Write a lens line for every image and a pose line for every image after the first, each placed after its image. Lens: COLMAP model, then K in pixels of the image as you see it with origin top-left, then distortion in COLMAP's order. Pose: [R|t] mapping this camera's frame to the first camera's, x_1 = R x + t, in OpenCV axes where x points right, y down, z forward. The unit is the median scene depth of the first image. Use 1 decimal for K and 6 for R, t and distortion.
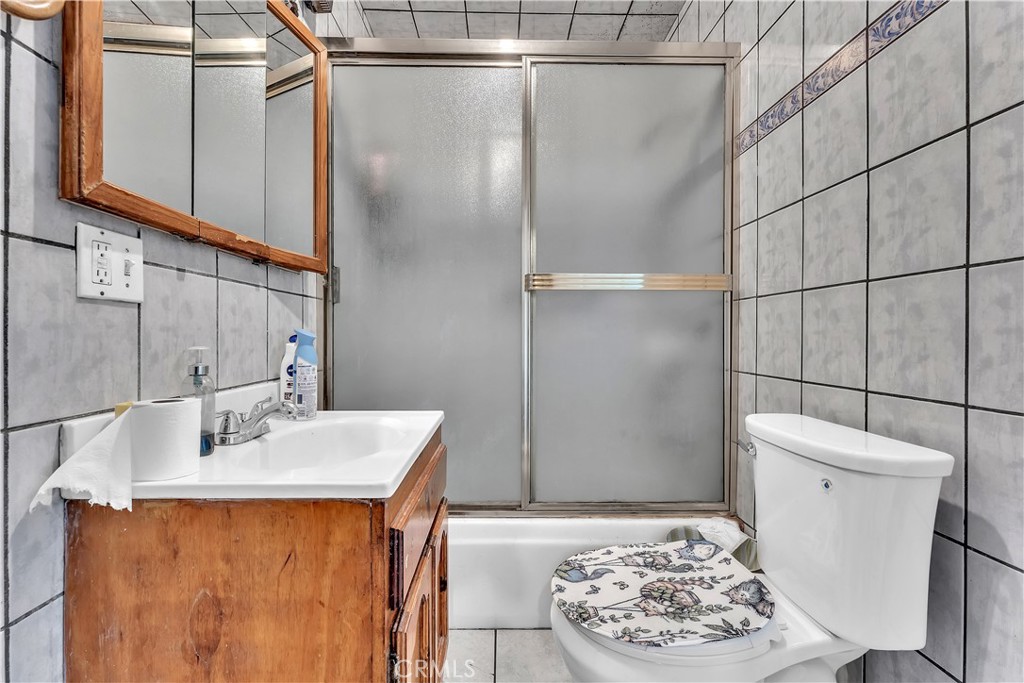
lens RADIAL K [[421.1, 0, 509.8], [0, 421.1, 337.3], [0, 0, 1]] dist [-0.001645, -0.000365]
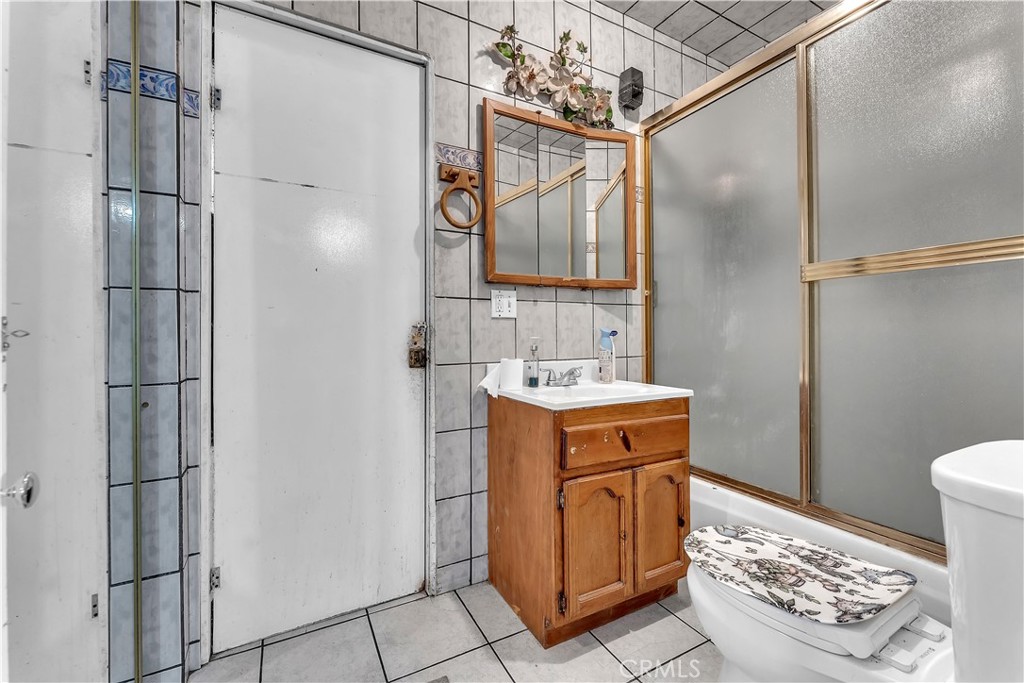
lens RADIAL K [[421.1, 0, 510.6], [0, 421.1, 336.4], [0, 0, 1]] dist [-0.001645, -0.000365]
pose [[0.464765, 0.003374, -0.885428, 0.997085], [0.005160, 0.999965, 0.006518, 0.003885], [0.885419, -0.007598, 0.464731, -0.095764]]
